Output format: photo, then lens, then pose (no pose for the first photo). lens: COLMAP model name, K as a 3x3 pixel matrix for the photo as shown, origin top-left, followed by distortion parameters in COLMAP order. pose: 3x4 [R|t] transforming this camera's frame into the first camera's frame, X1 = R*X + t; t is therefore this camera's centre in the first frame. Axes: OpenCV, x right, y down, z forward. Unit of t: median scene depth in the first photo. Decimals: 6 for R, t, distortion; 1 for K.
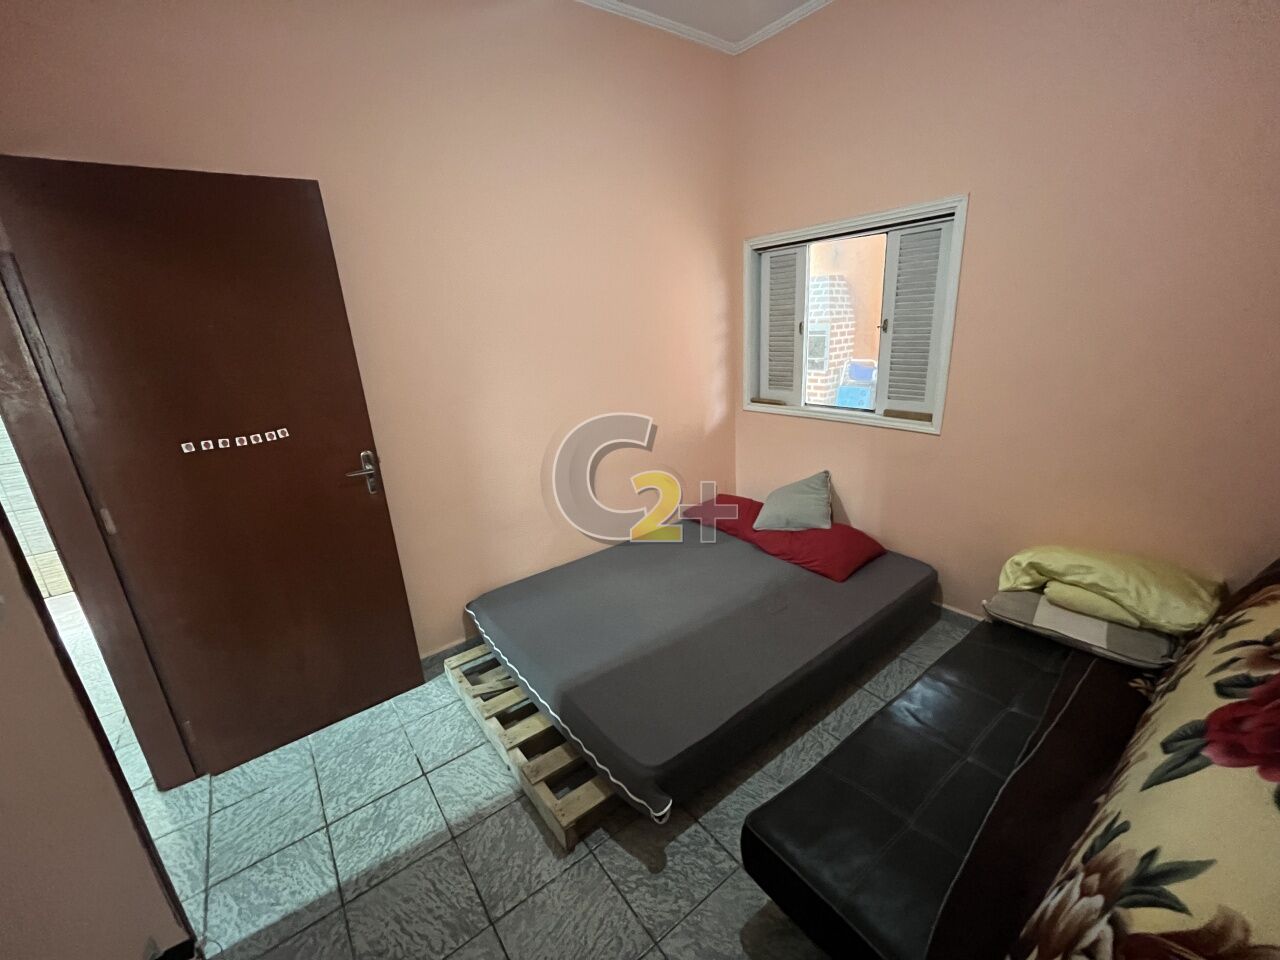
lens RADIAL K [[519.2, 0, 638.0], [0, 519.2, 481.5], [0, 0, 1]] dist [-0.002933, -0.000459]
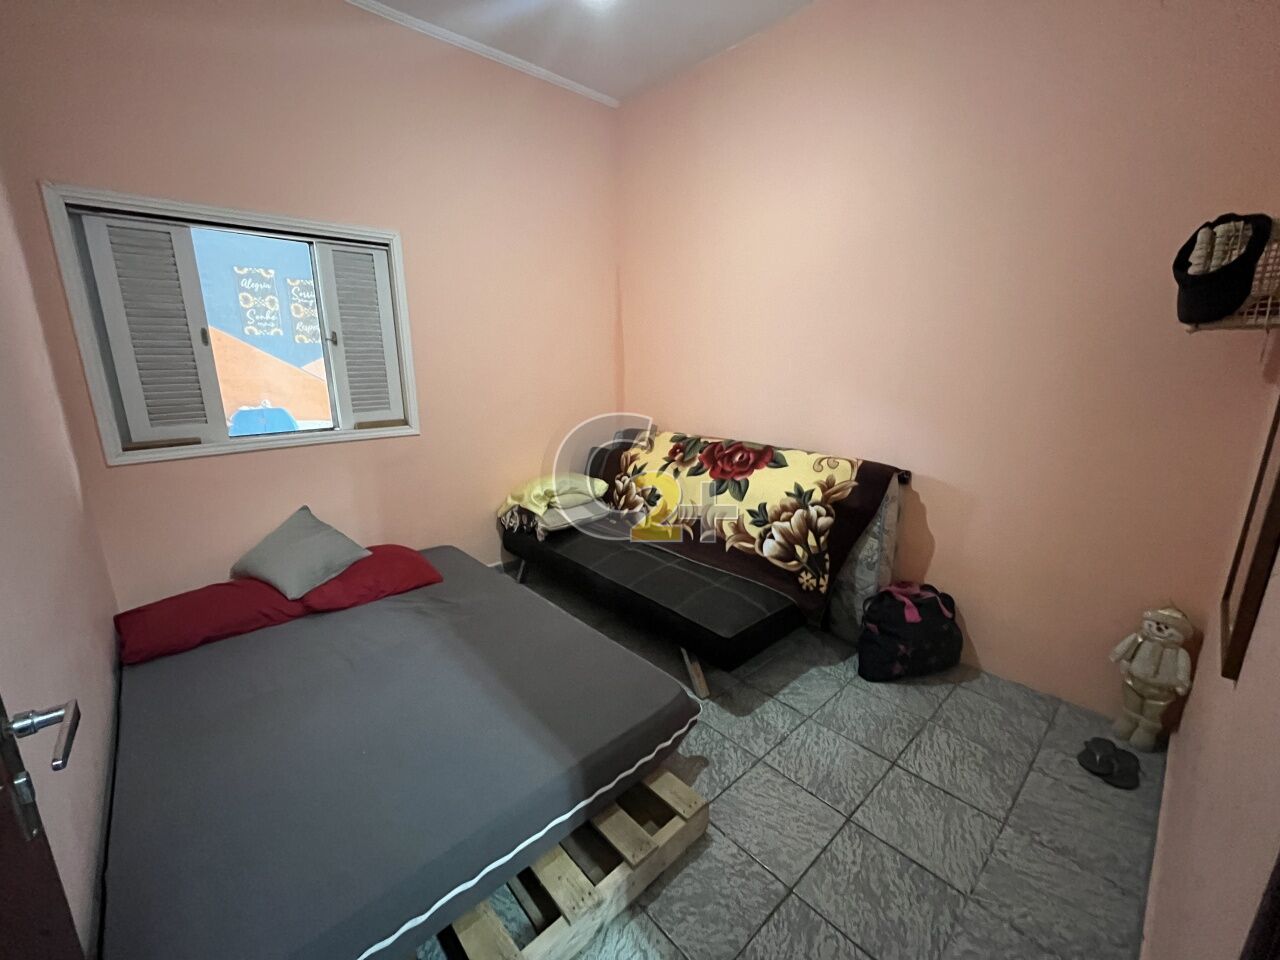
lens RADIAL K [[519.2, 0, 637.6], [0, 519.2, 478.2], [0, 0, 1]] dist [-0.002933, -0.000459]
pose [[-0.089043, -0.170904, 0.981256, -0.826546], [0.306648, 0.932614, 0.190259, -0.094528], [-0.947649, 0.317841, -0.030636, 0.821238]]
